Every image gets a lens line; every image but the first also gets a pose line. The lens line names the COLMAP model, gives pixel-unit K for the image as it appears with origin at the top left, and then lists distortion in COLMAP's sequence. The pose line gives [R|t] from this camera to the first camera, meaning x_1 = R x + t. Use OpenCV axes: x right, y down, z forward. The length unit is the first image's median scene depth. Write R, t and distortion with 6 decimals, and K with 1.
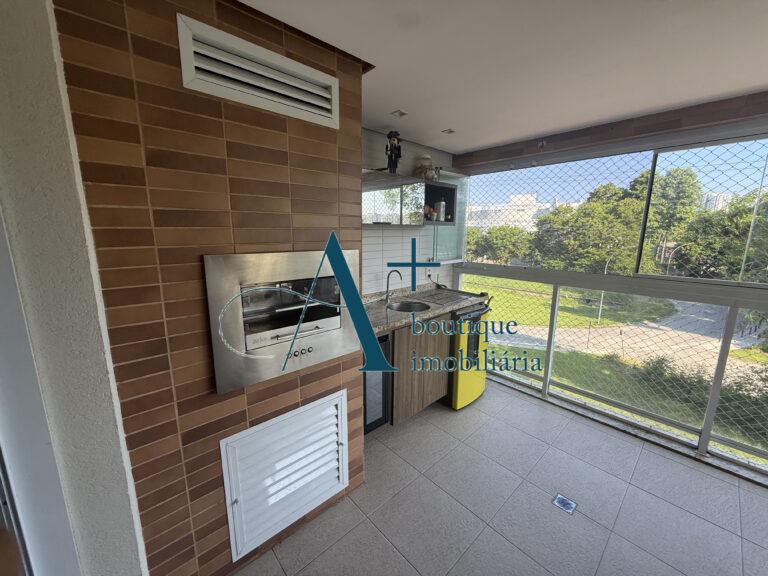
lens RADIAL K [[307.5, 0, 382.5], [0, 307.5, 288.5], [0, 0, 1]] dist [0.002730, 0.000068]
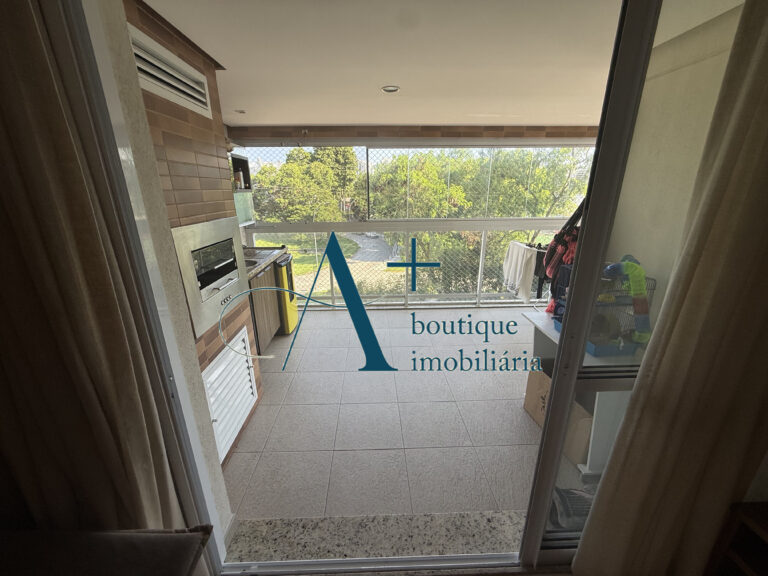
lens RADIAL K [[307.5, 0, 381.3], [0, 307.5, 288.6], [0, 0, 1]] dist [0.002730, 0.000068]
pose [[0.653449, -0.244252, 0.716481, -0.320120], [0.153590, 0.969605, 0.190465, 0.006592], [-0.741225, -0.014415, 0.671102, -0.149969]]
